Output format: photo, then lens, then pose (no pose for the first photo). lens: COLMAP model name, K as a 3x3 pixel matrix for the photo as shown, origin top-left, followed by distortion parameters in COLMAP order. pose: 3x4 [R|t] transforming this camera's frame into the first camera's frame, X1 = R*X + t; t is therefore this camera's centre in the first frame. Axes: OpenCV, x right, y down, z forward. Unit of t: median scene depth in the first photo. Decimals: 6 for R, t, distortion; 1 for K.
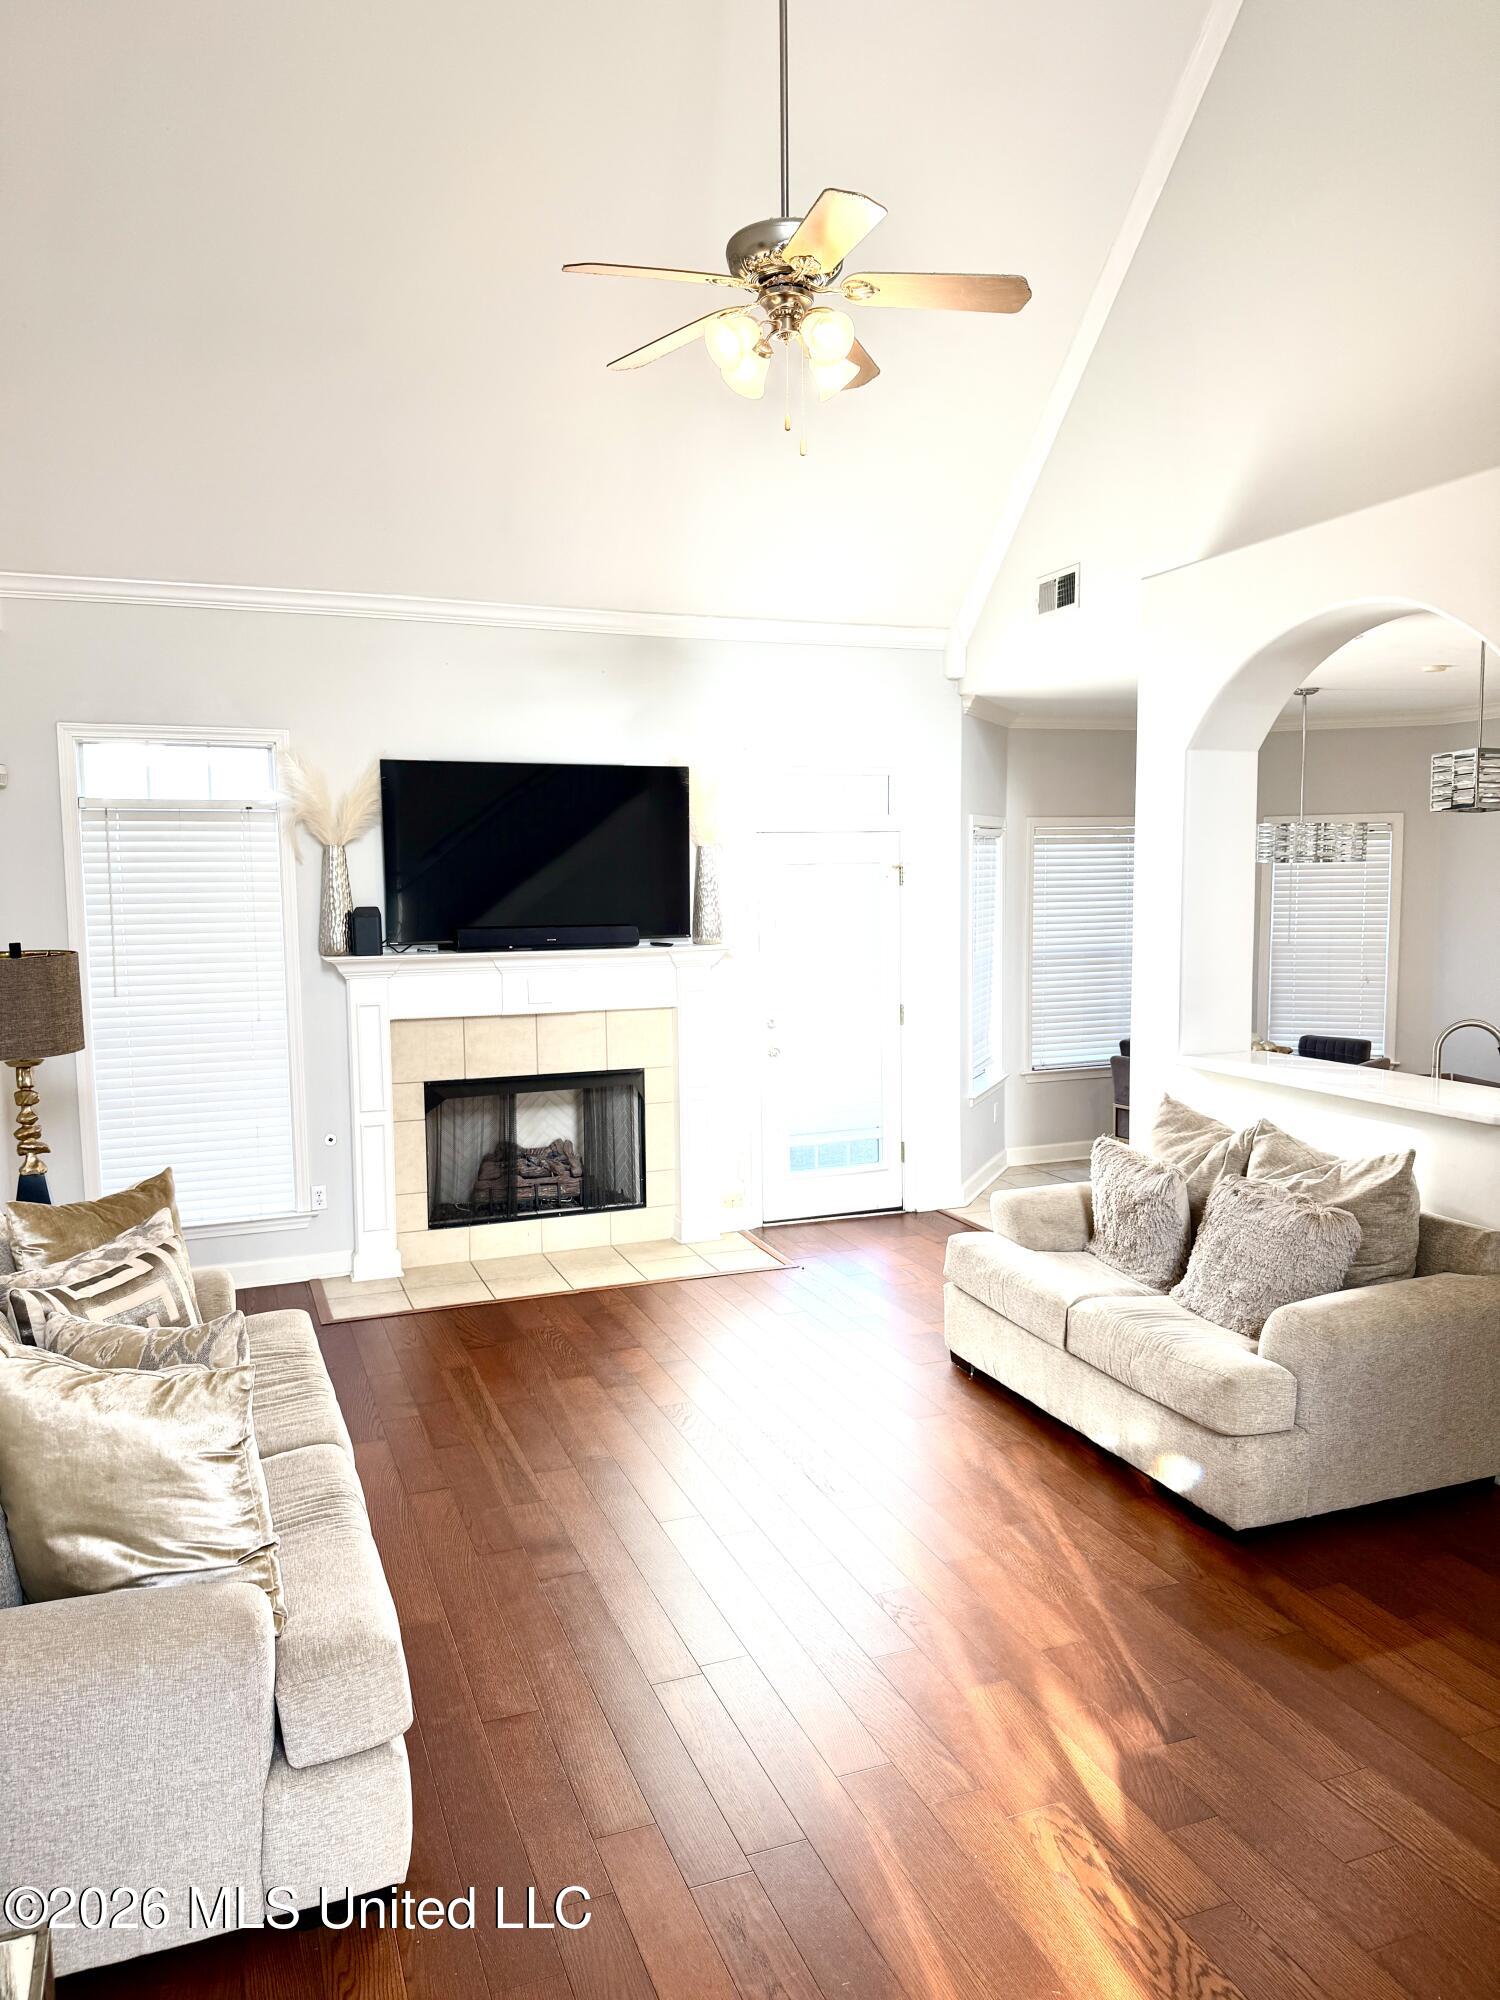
lens RADIAL K [[1409.0, 0, 750.3], [0, 1409.0, 1011.8], [0, 0, 1]] dist [0.157426, -0.293291]
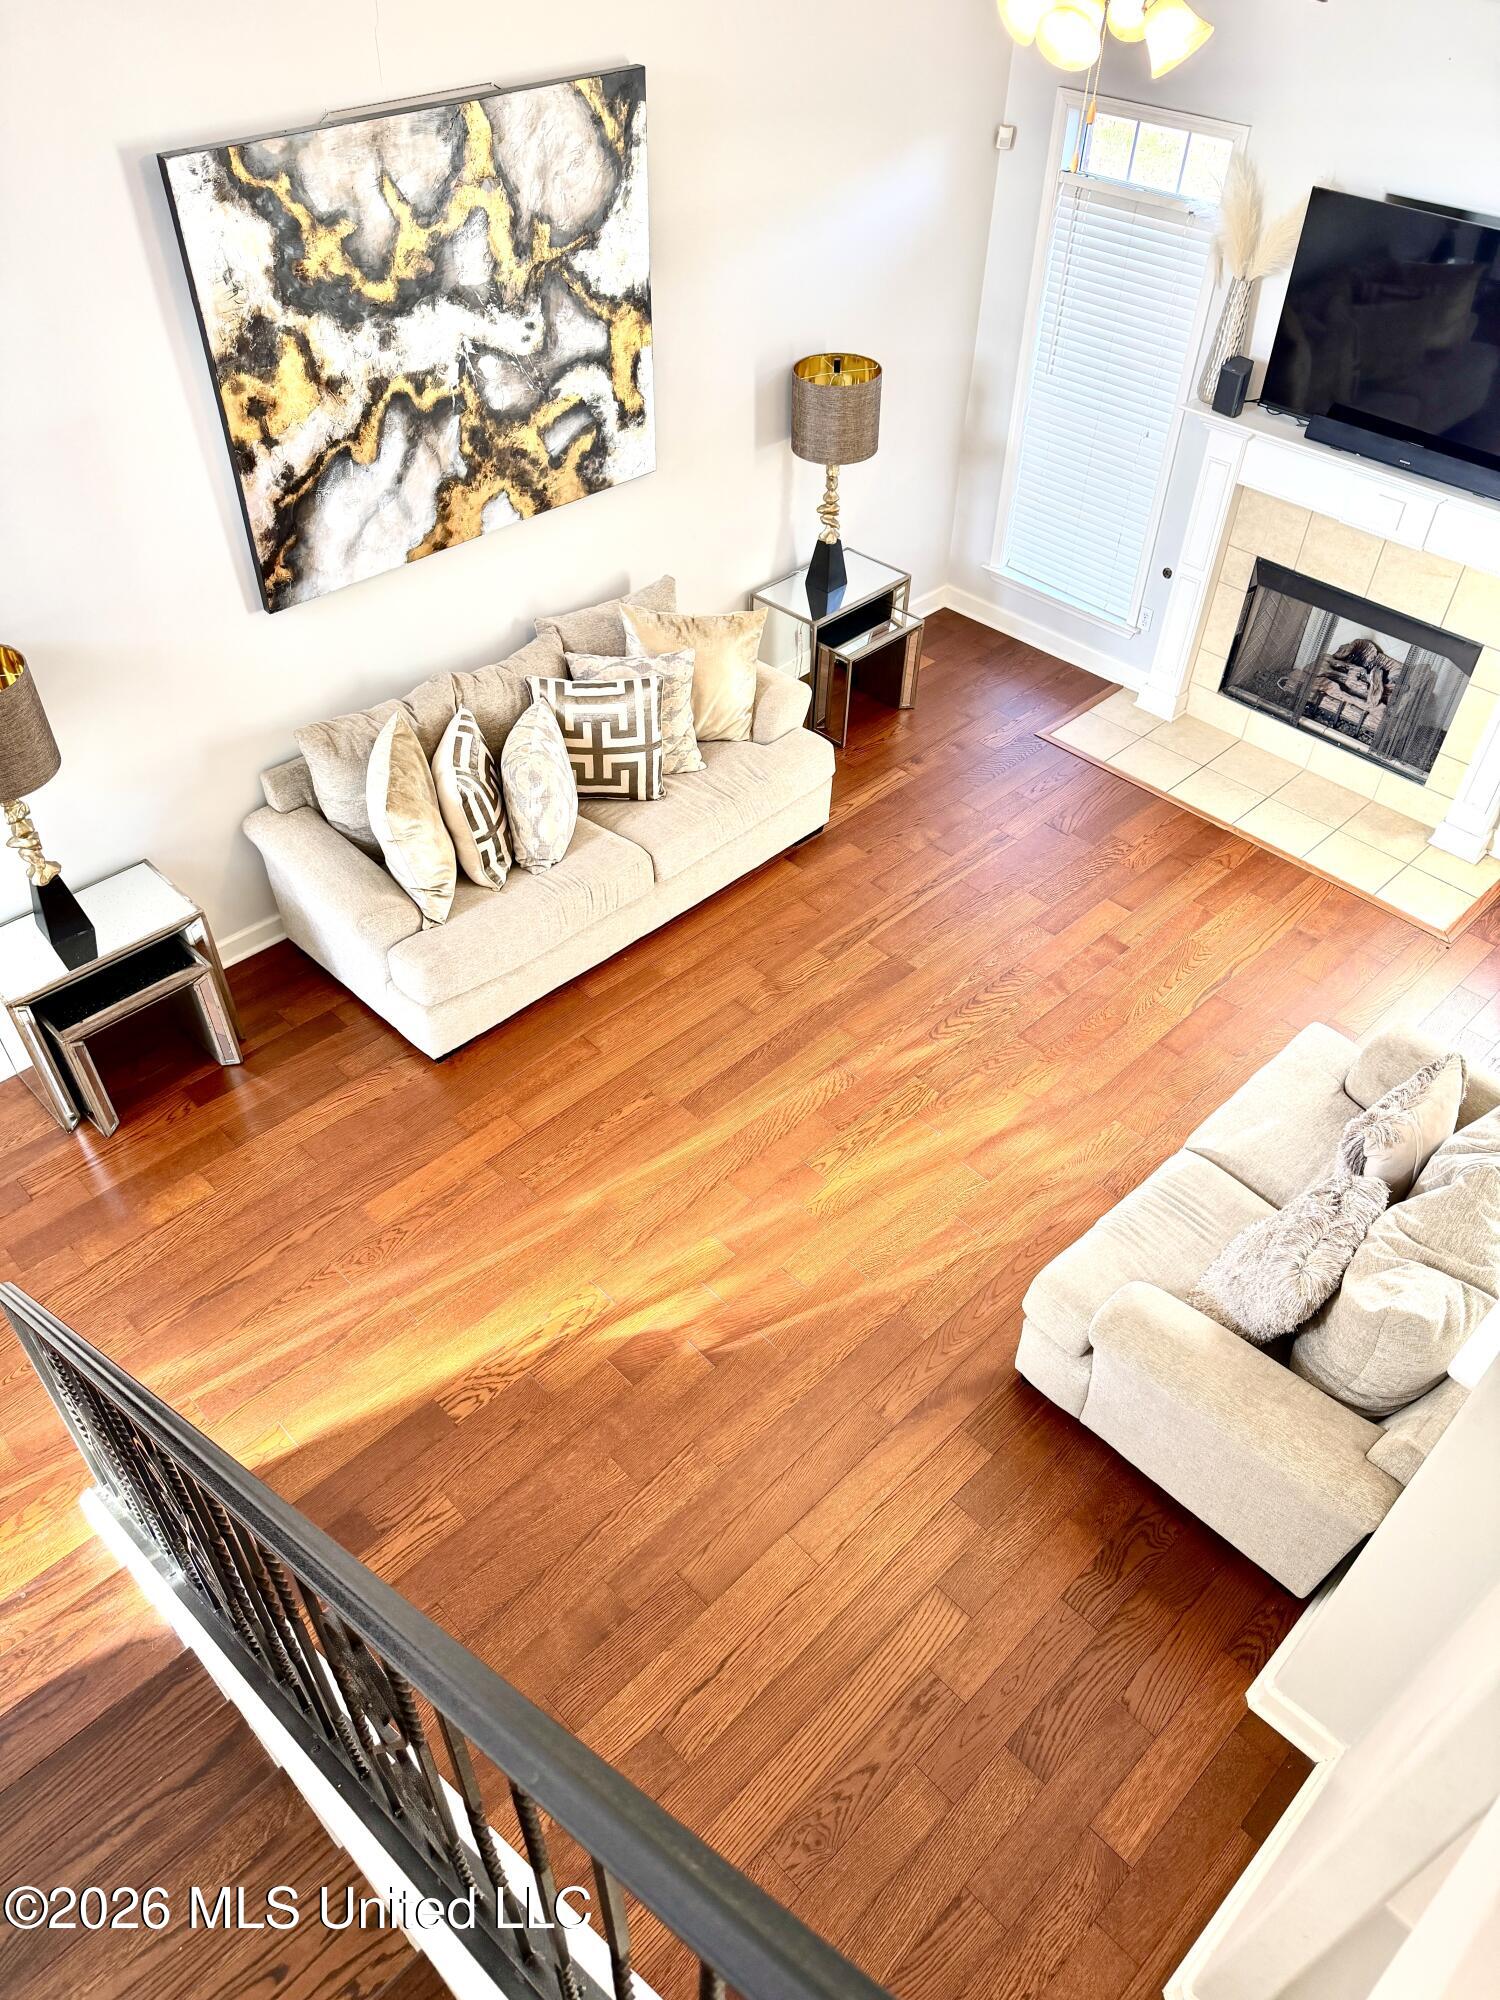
lens RADIAL K [[1410.1, 0, 737.4], [0, 1410.1, 995.1], [0, 0, 1]] dist [0.051078, -0.070062]
pose [[0.397821, 0.646218, -0.651261, 0.466677], [-0.120489, 0.740501, 0.661166, -0.336180], [0.909517, -0.184556, 0.372449, 0.262697]]
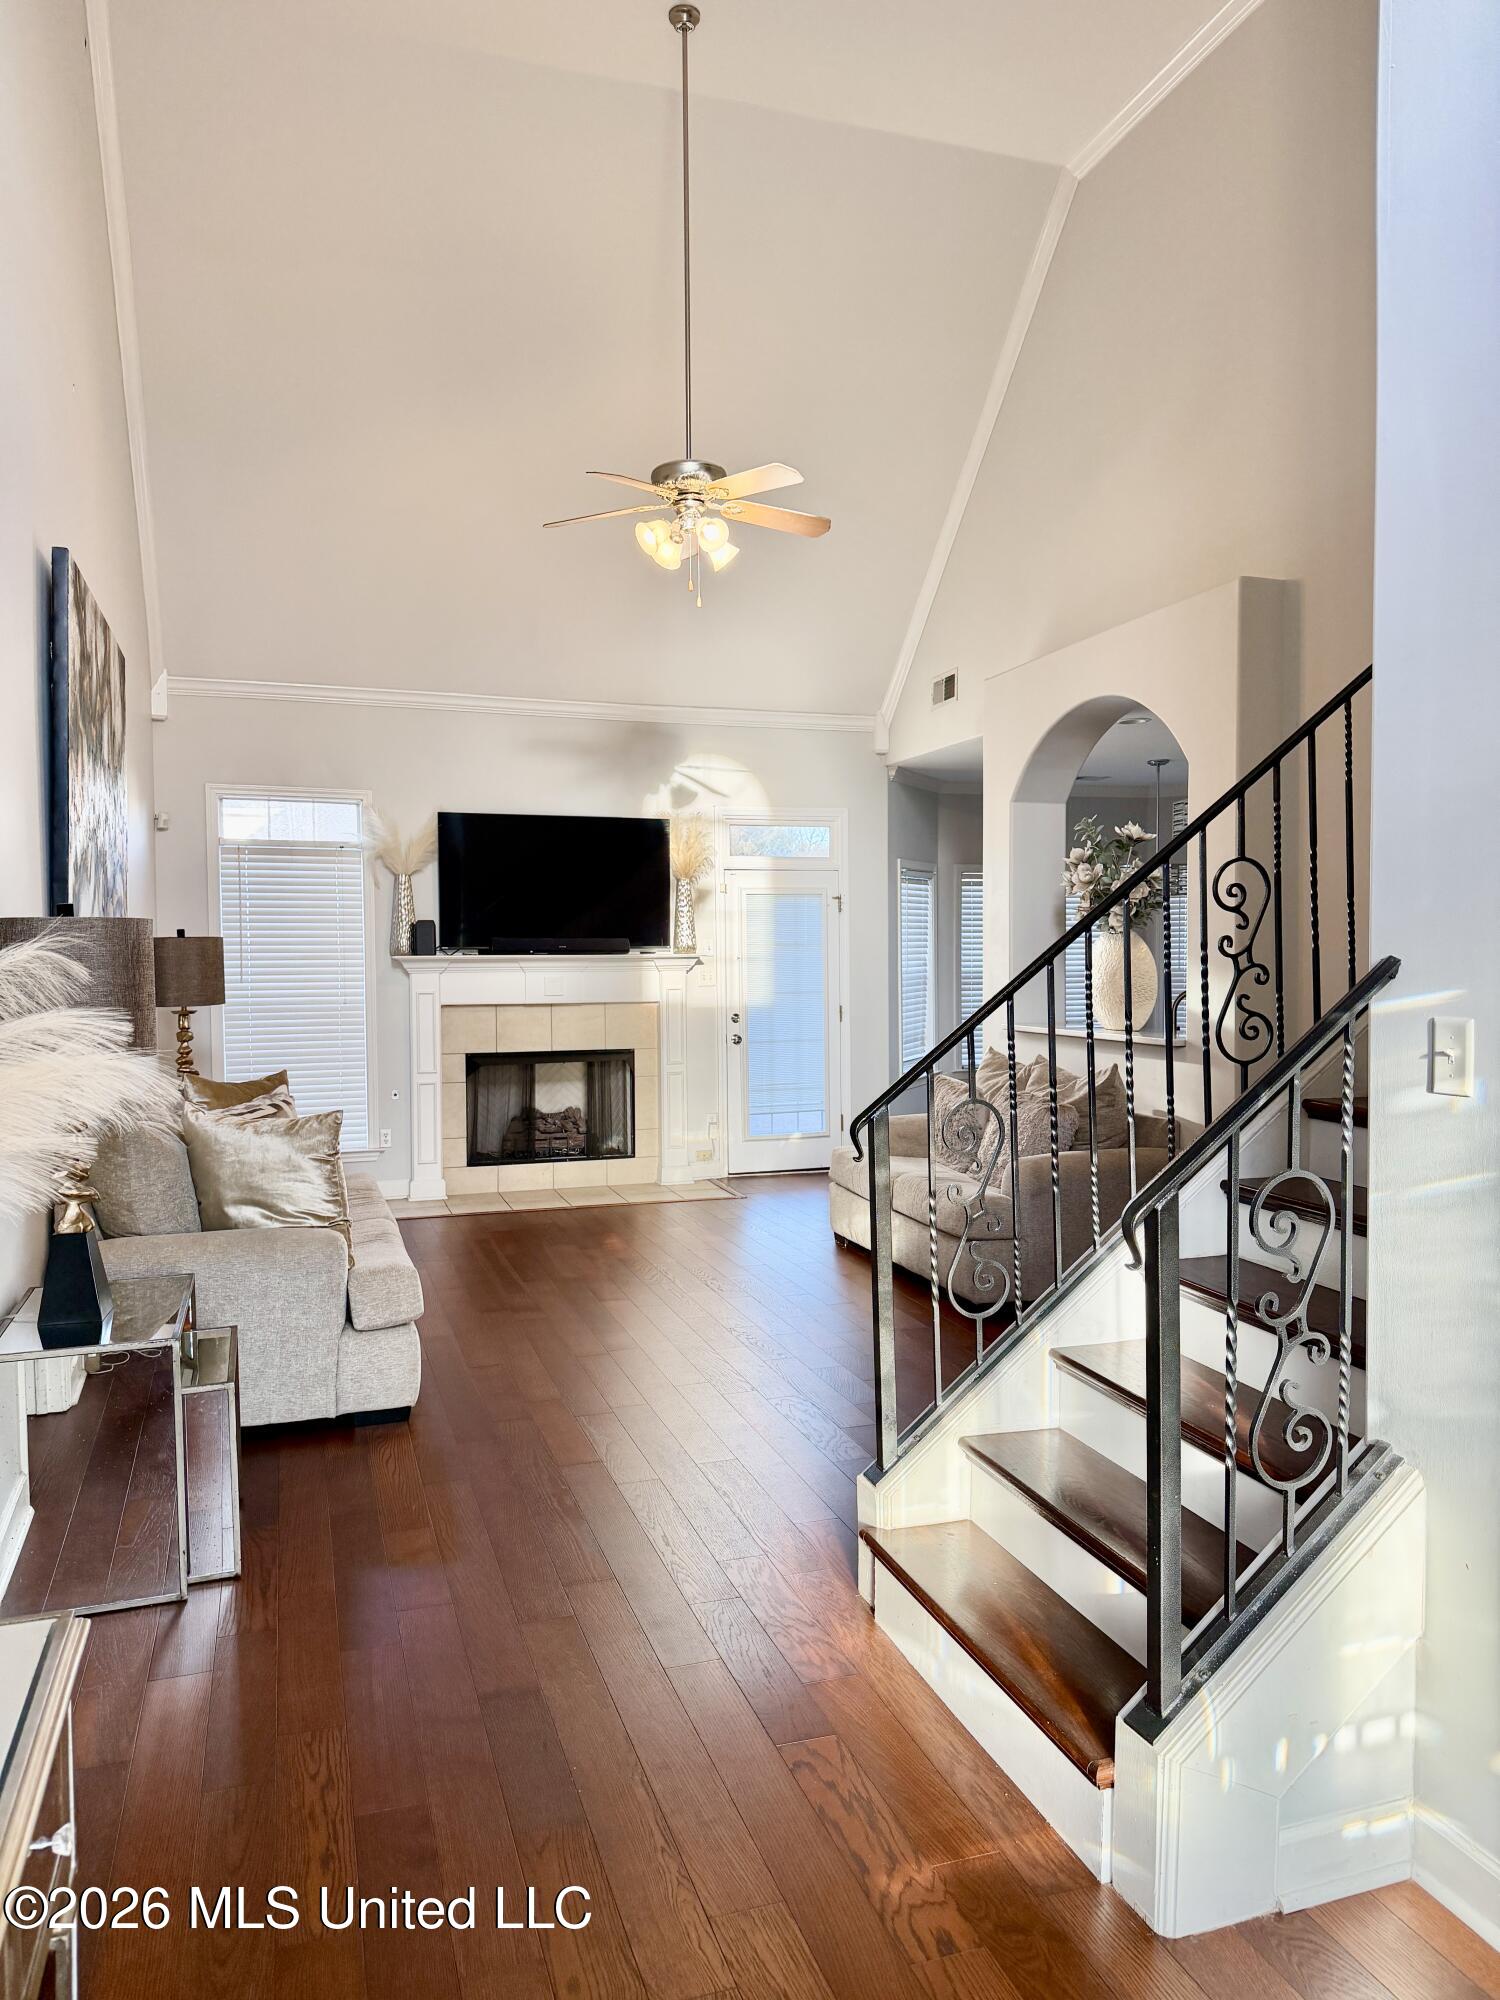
lens RADIAL K [[1395.5, 0, 750.9], [0, 1395.5, 1005.6], [0, 0, 1]] dist [0.179906, -0.379843]
pose [[0.998818, 0.006797, -0.048123, 0.100484], [-0.009766, 0.998045, -0.061725, 0.084729], [0.047610, 0.062122, 0.996932, -0.300956]]
